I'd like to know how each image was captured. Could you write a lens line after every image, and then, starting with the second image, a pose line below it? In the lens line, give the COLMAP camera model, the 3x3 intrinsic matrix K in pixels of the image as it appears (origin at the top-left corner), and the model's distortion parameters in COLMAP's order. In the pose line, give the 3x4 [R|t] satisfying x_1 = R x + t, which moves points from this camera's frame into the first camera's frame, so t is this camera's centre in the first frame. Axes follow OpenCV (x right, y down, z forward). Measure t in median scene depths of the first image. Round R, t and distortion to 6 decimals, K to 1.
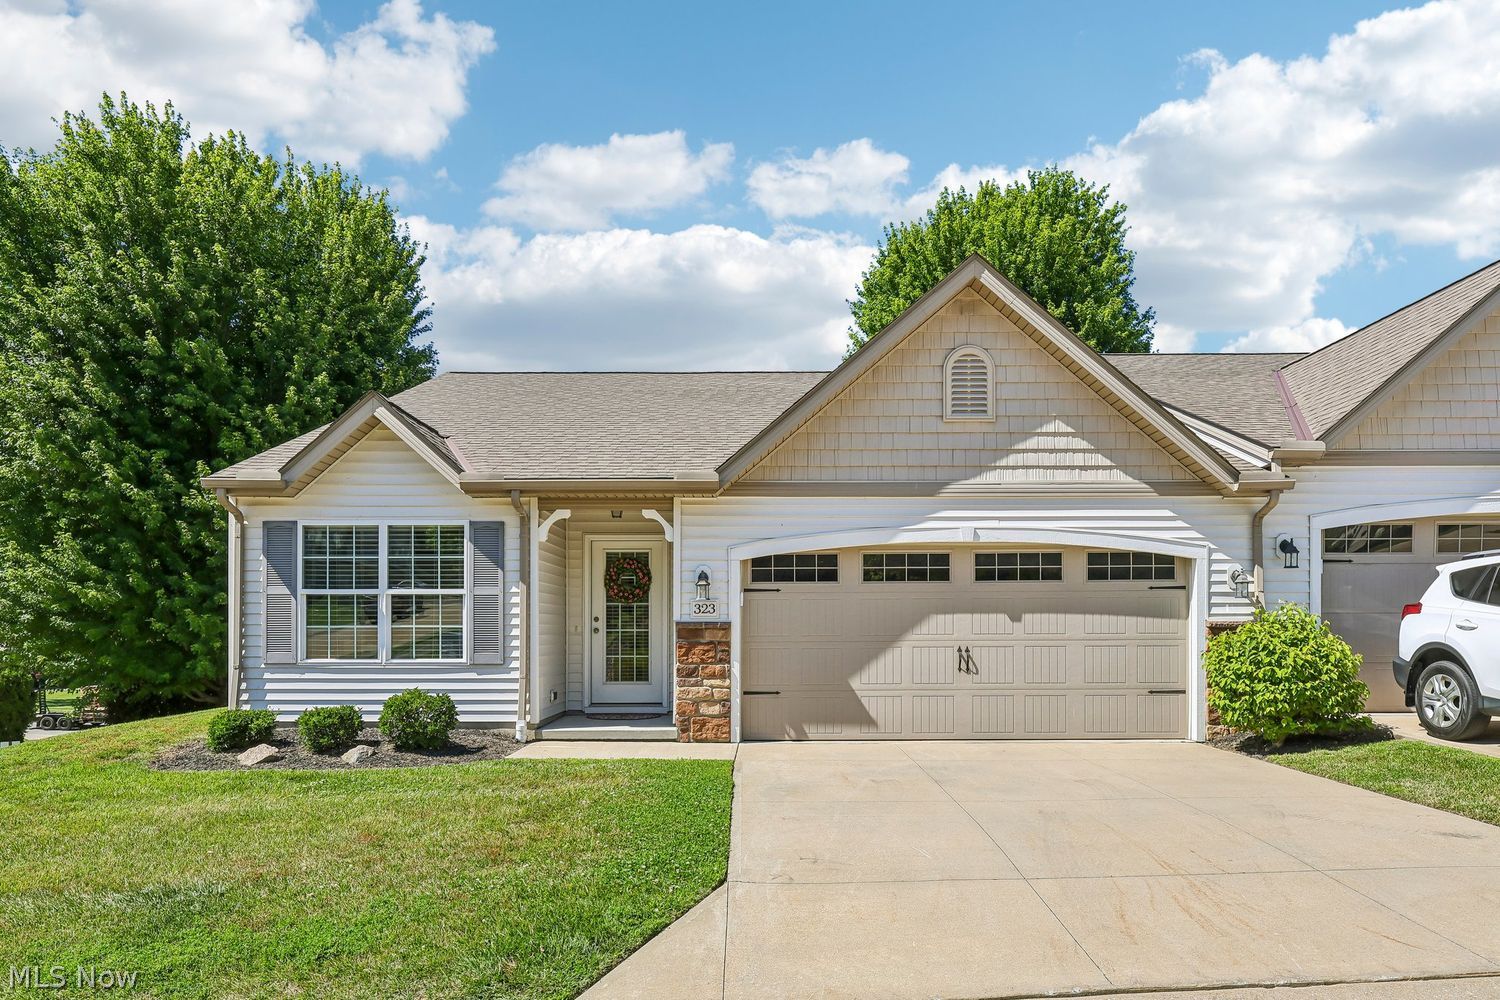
lens RADIAL K [[947.6, 0, 749.8], [0, 947.6, 626.7], [0, 0, 1]] dist [0.000813, -0.000984]
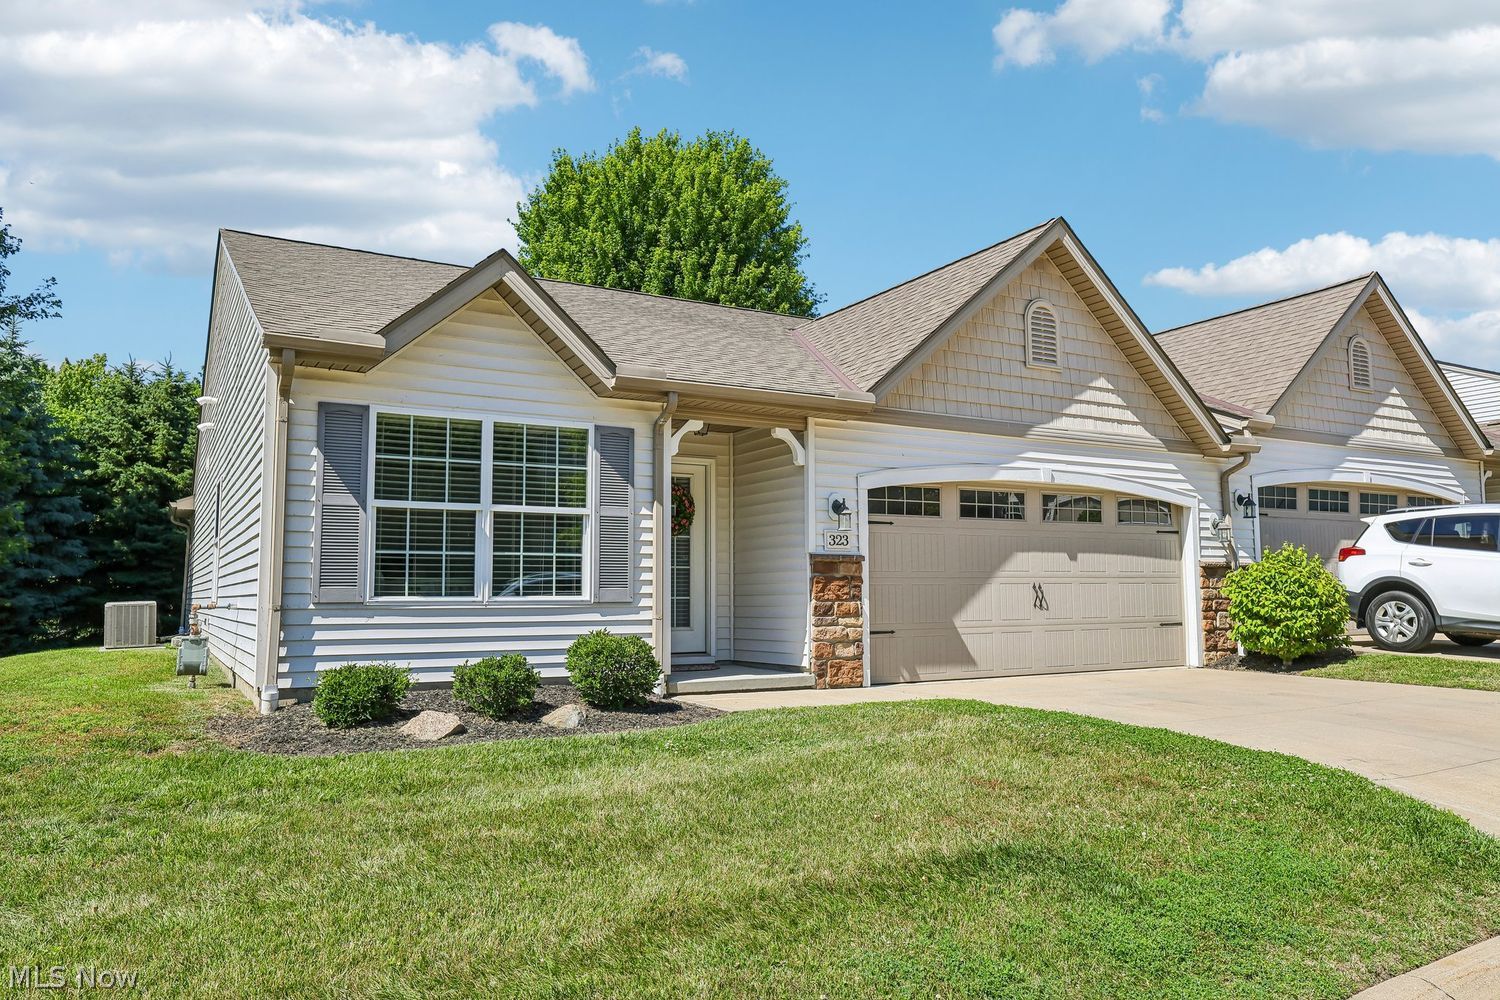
lens RADIAL K [[1039.9, 0, 750.0], [0, 1039.9, 501.3], [0, 0, 1]] dist [-0.007235, 0.000906]
pose [[0.866219, 0.043555, 0.497762, -0.621259], [0.001207, 0.996008, -0.089252, 0.032943], [-0.499662, 0.077913, 0.862709, 0.173824]]
